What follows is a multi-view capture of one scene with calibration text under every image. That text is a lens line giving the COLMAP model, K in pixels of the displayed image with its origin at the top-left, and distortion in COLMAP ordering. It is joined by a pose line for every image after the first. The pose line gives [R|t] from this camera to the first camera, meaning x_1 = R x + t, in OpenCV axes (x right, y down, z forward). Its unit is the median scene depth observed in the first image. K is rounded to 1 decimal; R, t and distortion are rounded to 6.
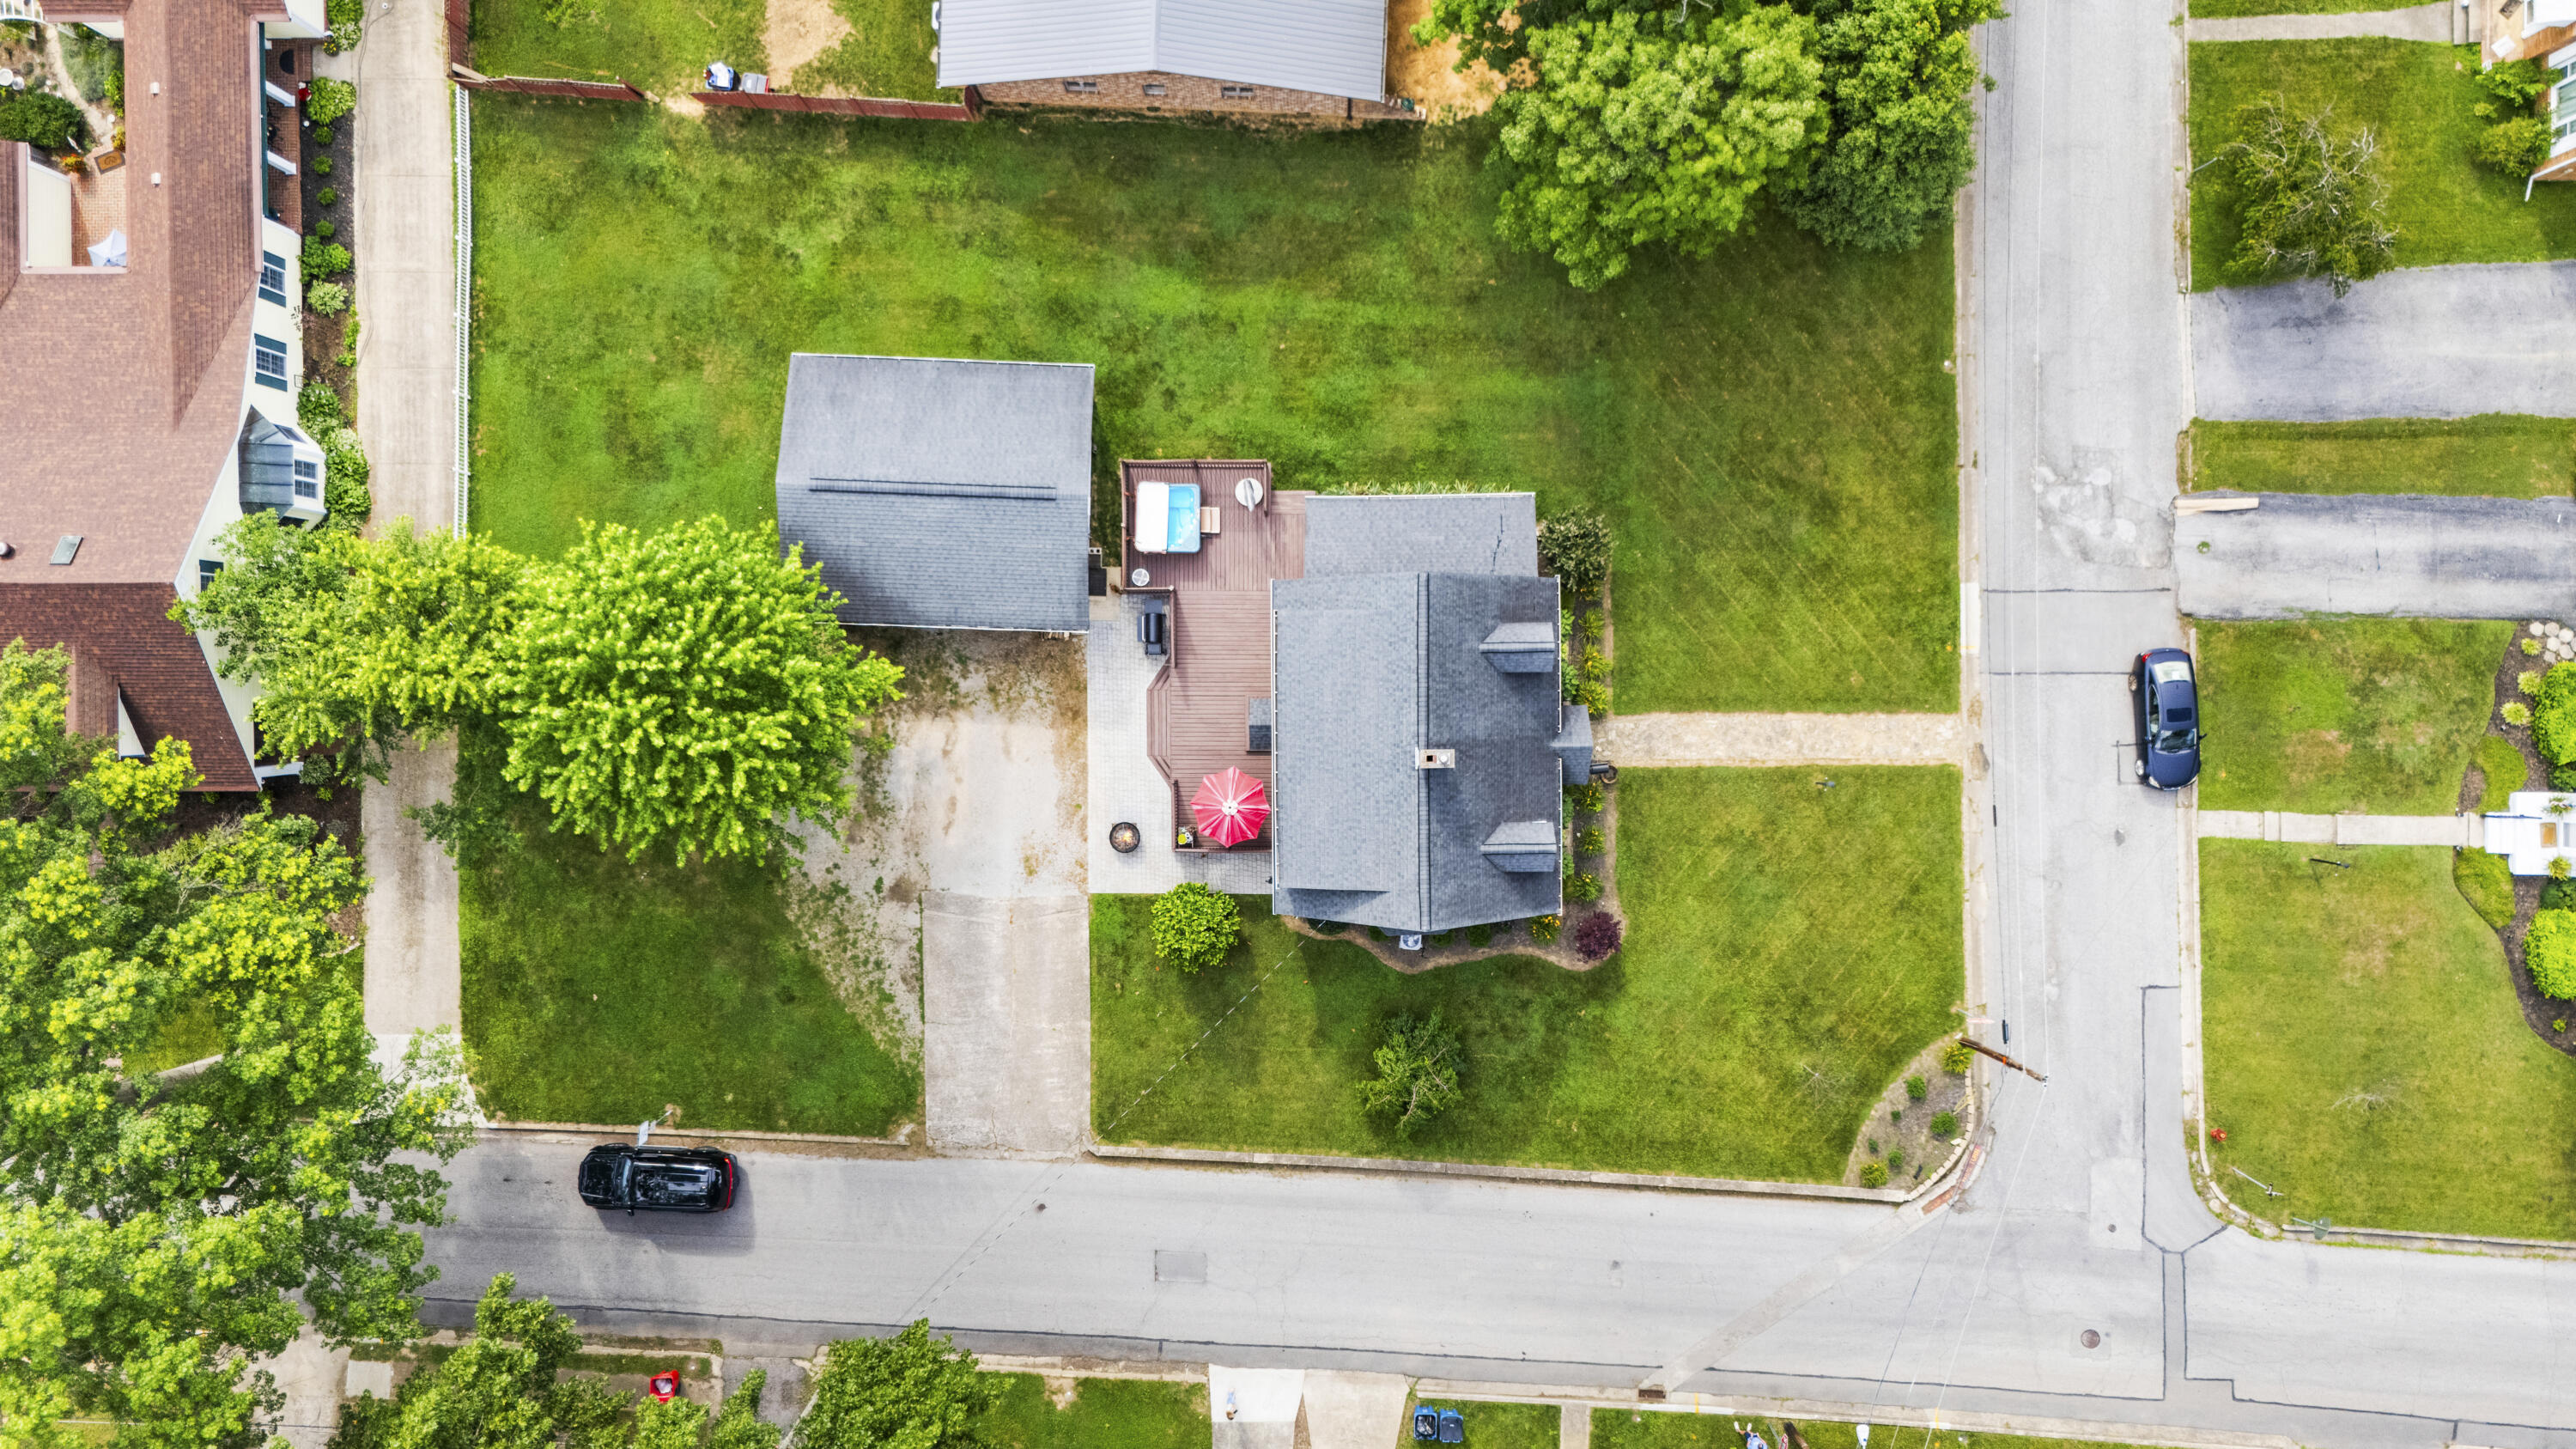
lens RADIAL K [[1930.8, 0, 1302.5], [0, 1930.8, 716.0], [0, 0, 1]] dist [0.052863, -0.064744]
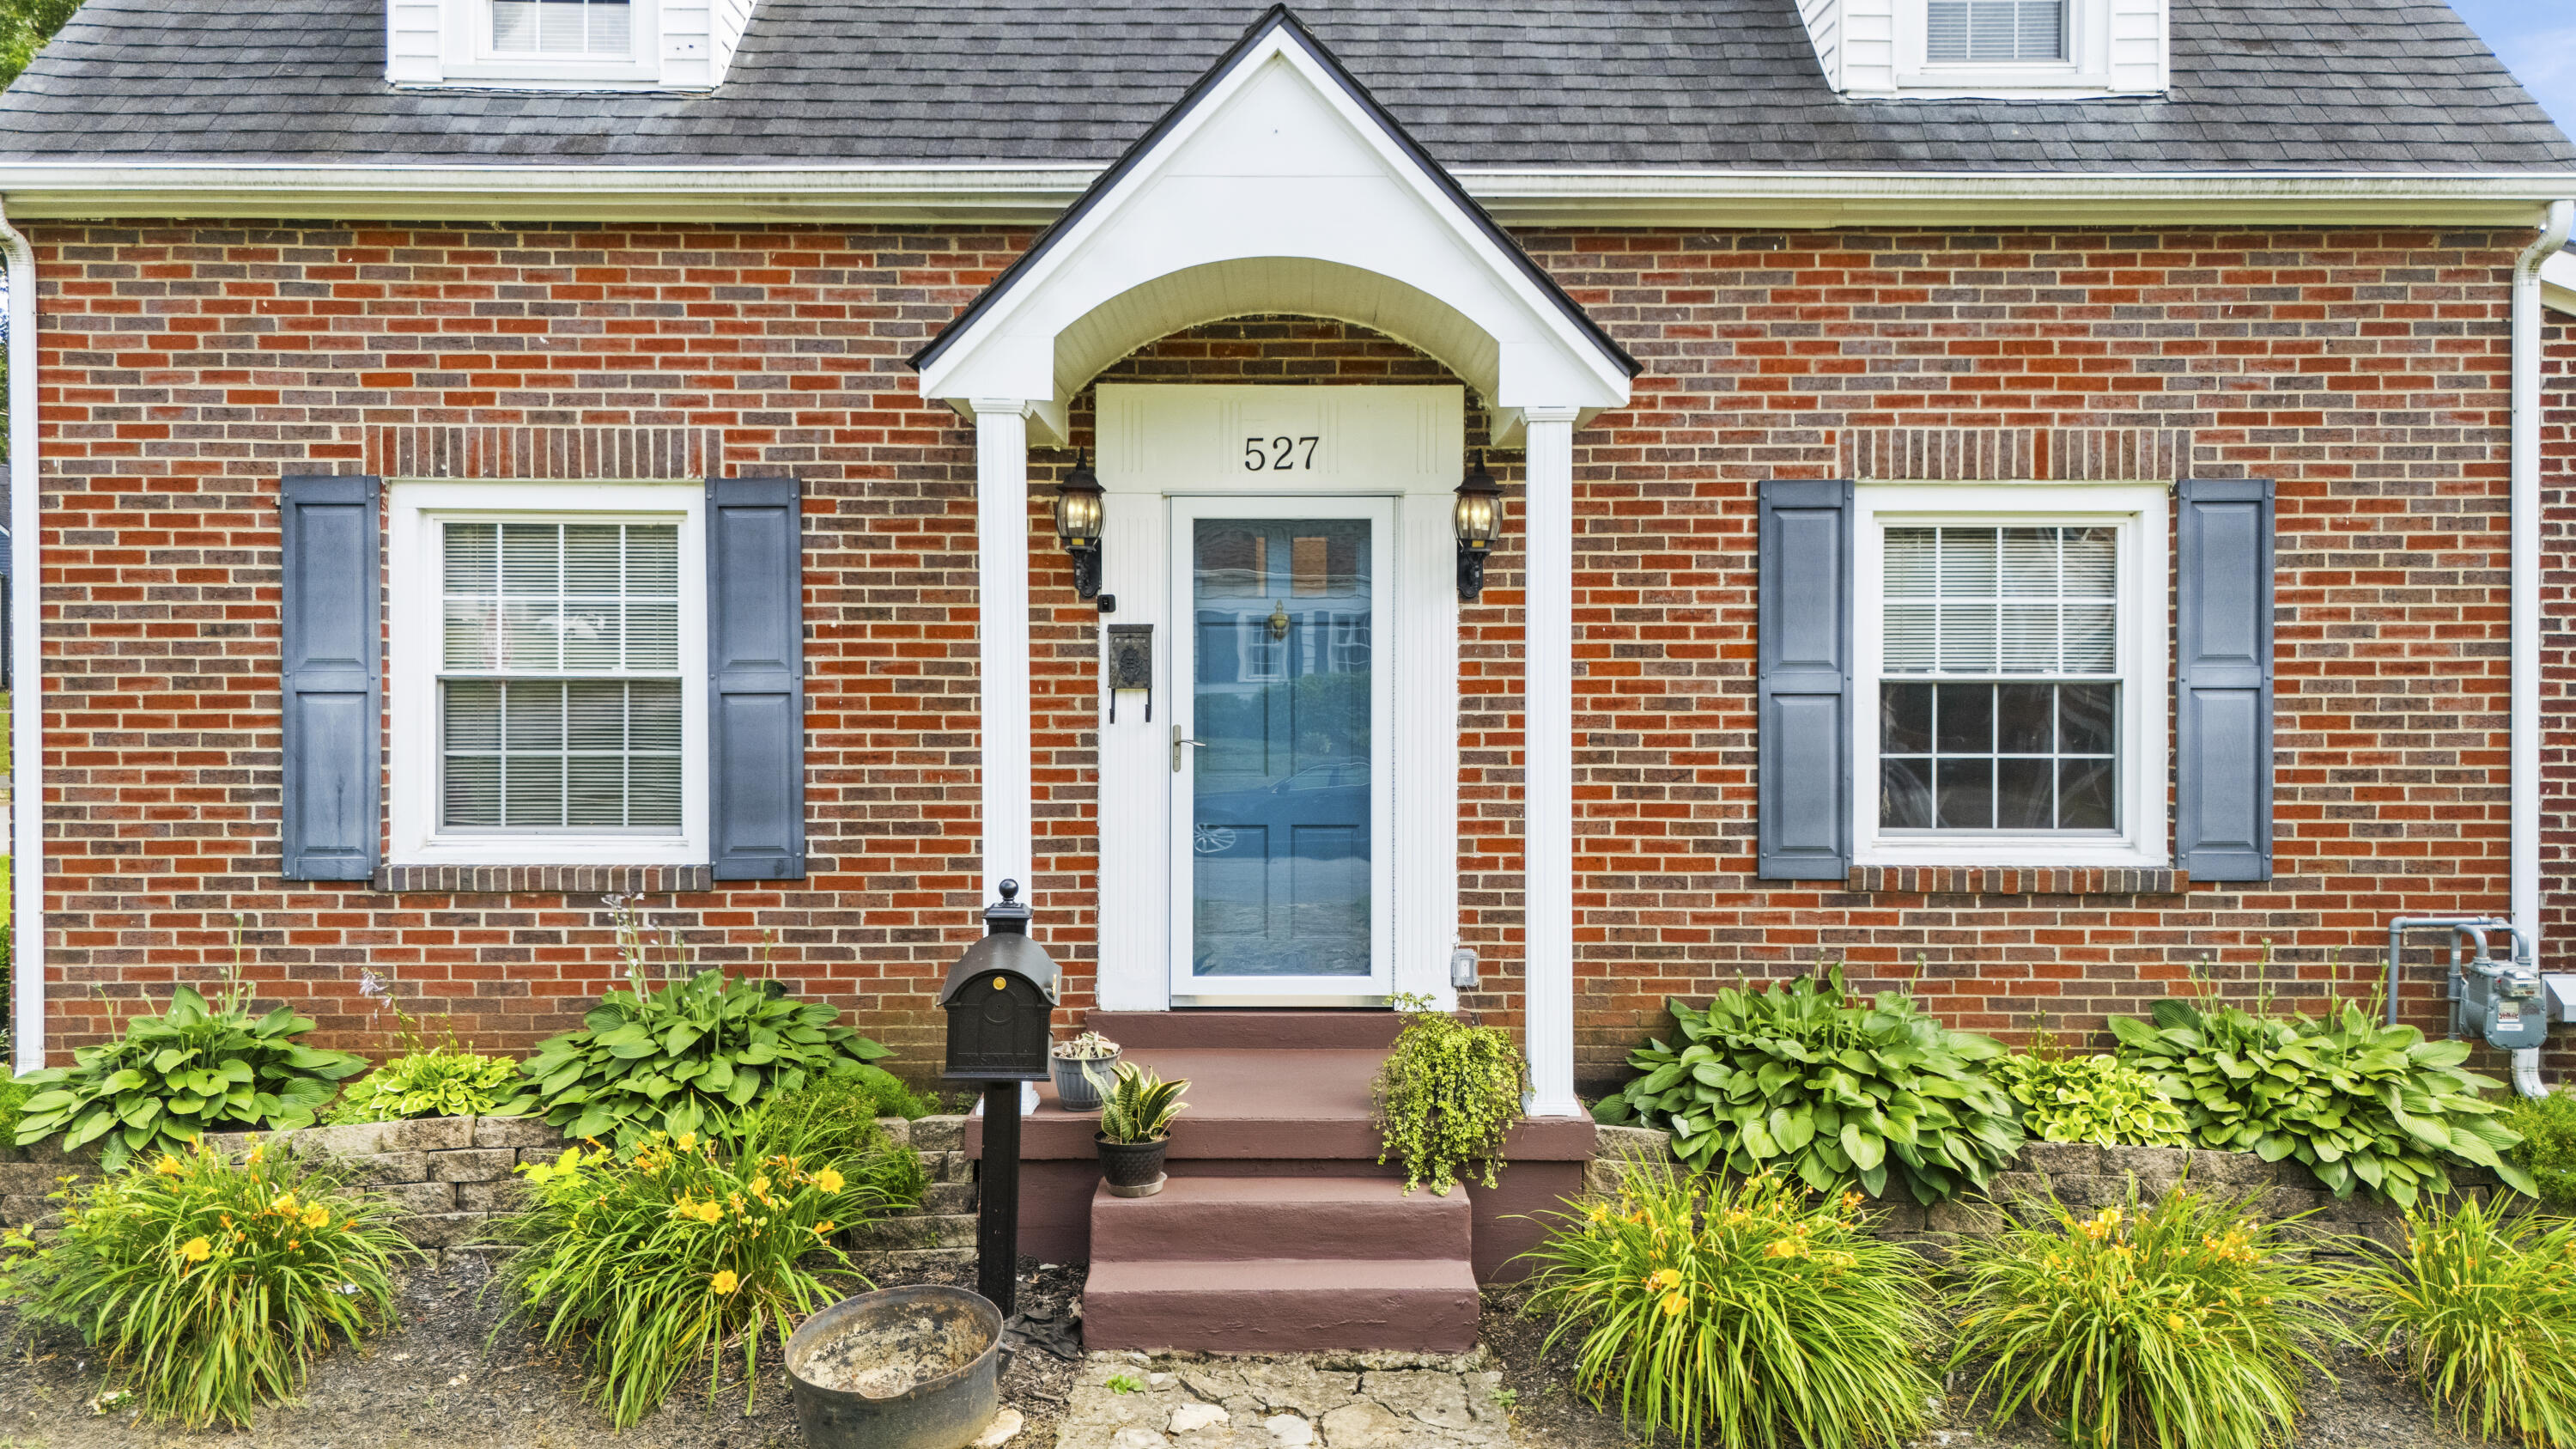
lens RADIAL K [[1930.8, 0, 1302.5], [0, 1930.8, 716.0], [0, 0, 1]] dist [0.052863, -0.064744]
pose [[0.000499, 0.019032, -0.999819, 0.242337], [-0.999918, -0.012798, -0.000743, 0.012218], [-0.012810, 0.999737, 0.019024, 0.966235]]
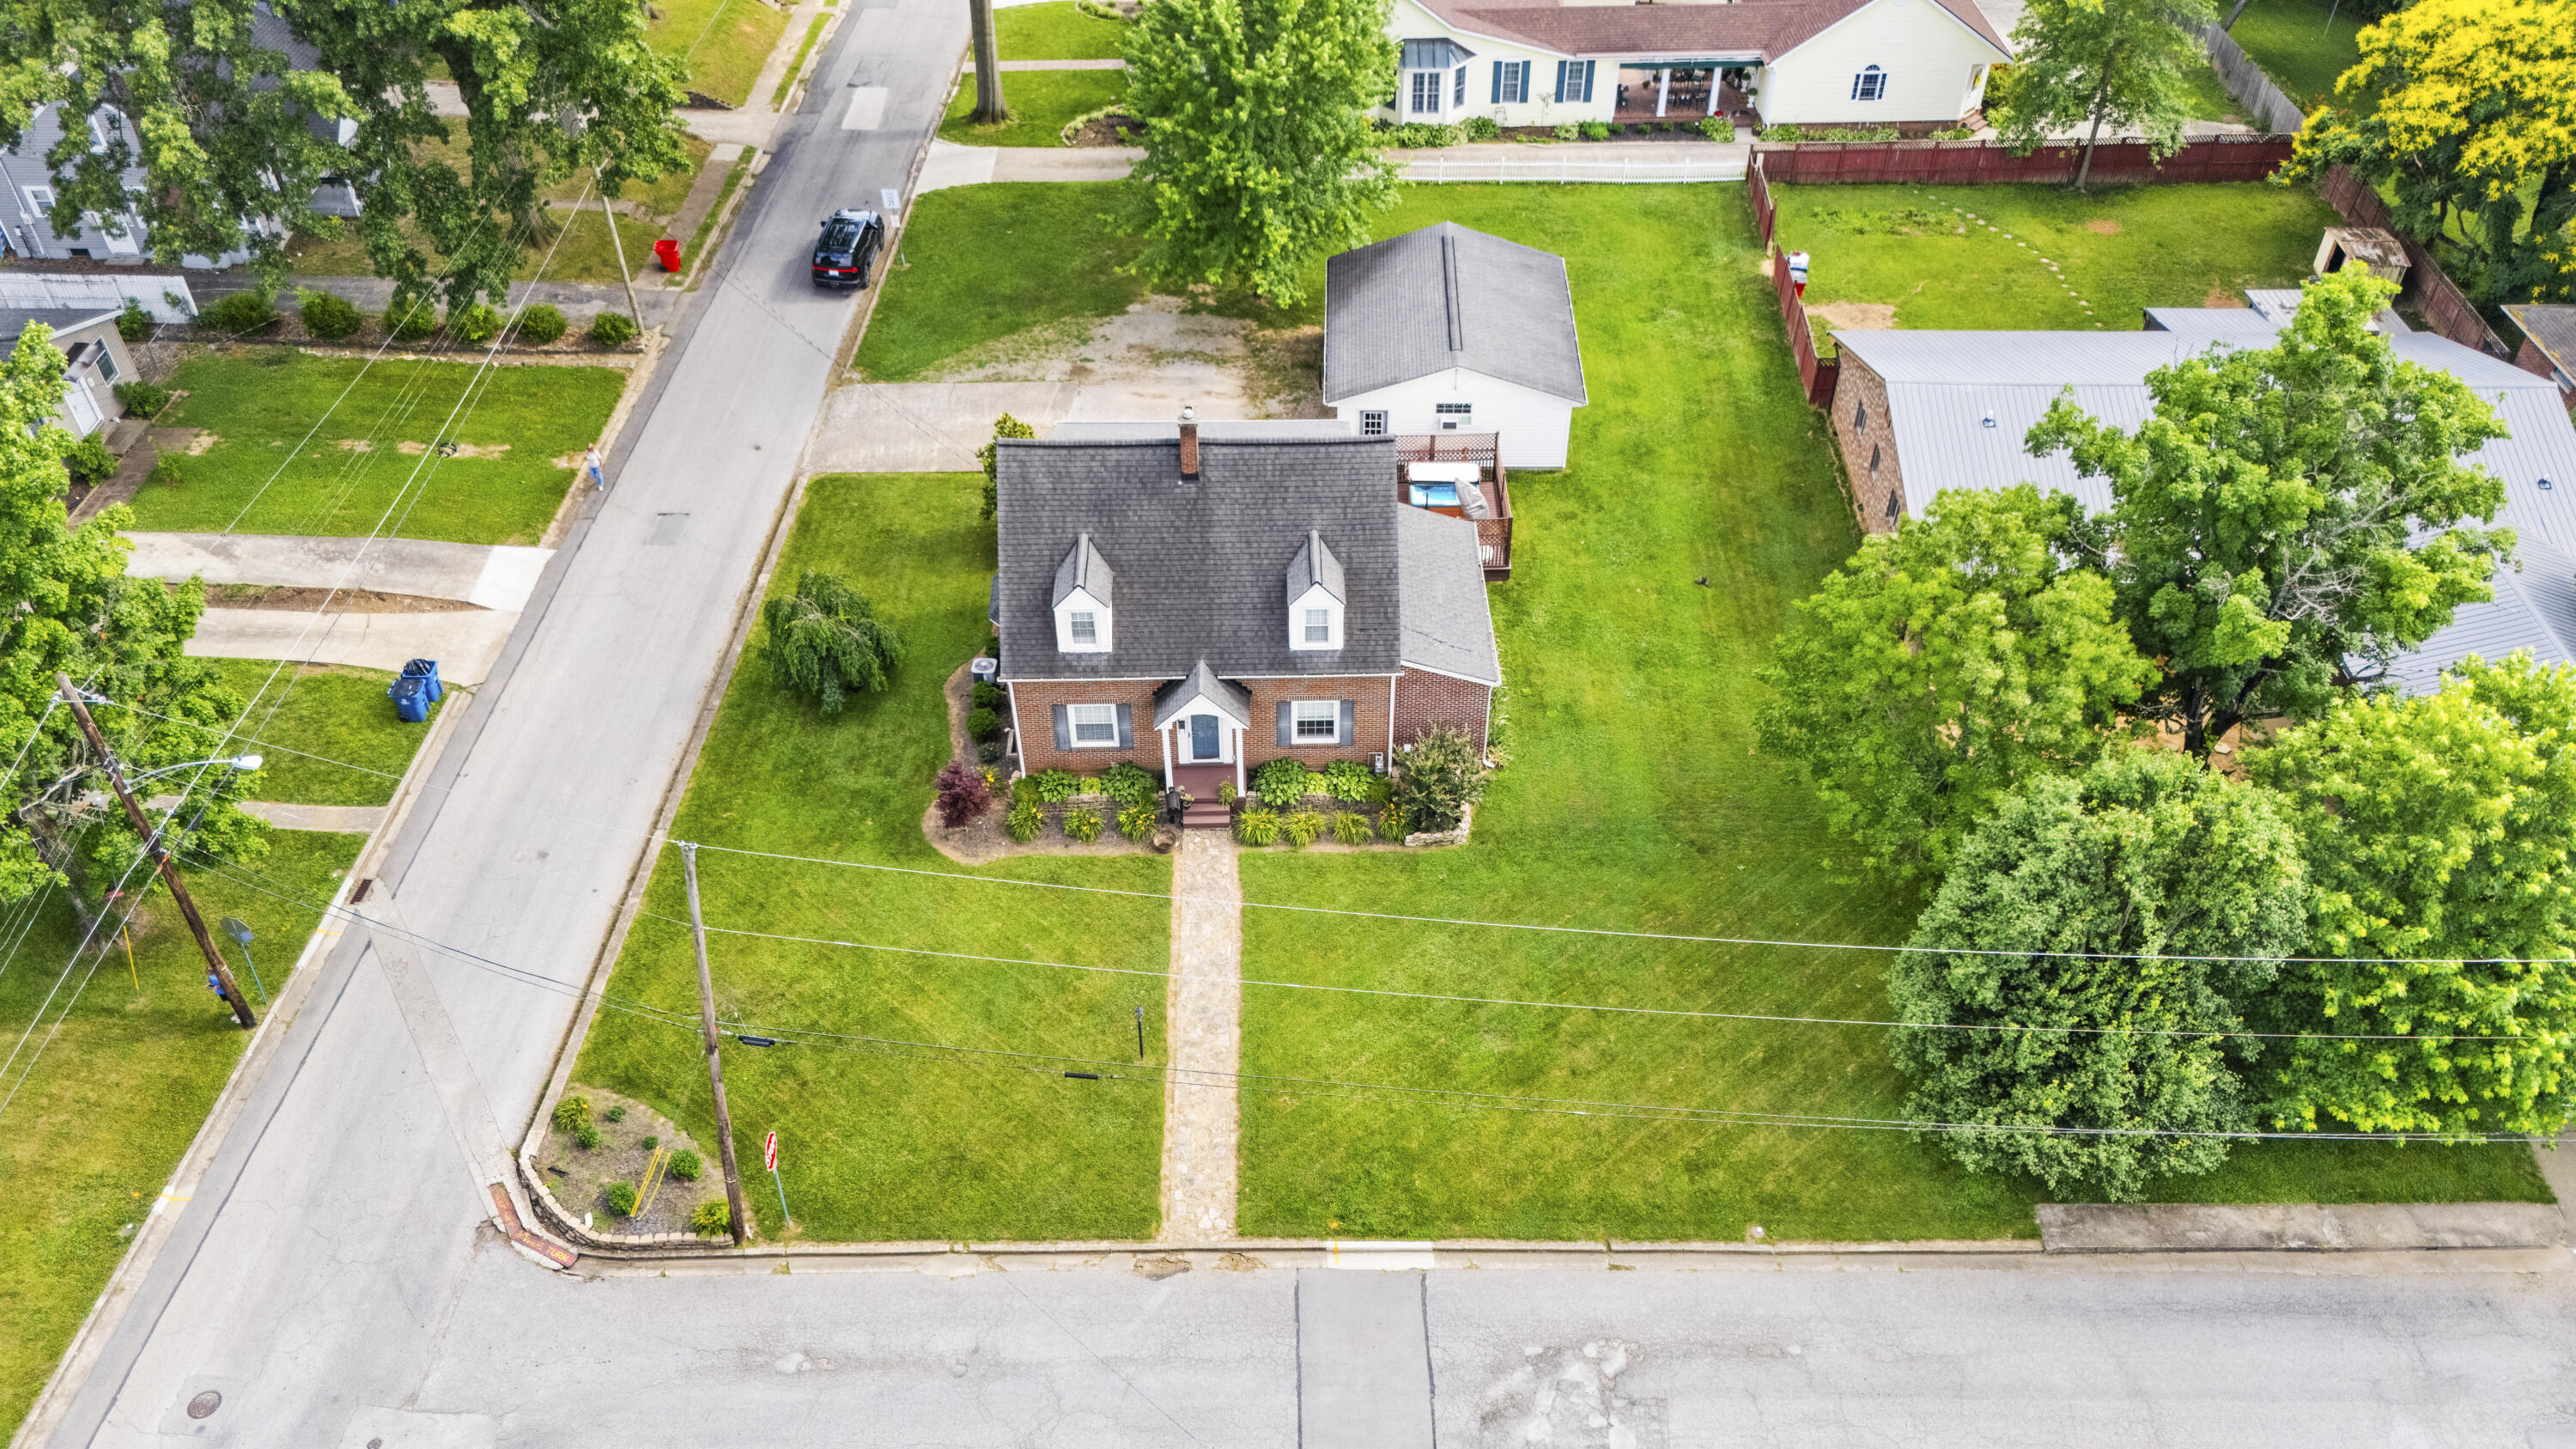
lens RADIAL K [[1891.5, 0, 1292.2], [0, 1891.5, 706.1], [0, 0, 1]] dist [0.060023, -0.053094]
pose [[0.011743, 0.674688, -0.738010, 0.696860], [-0.999905, 0.002600, -0.013534, -0.012286], [-0.007212, 0.738099, 0.674654, 0.427600]]
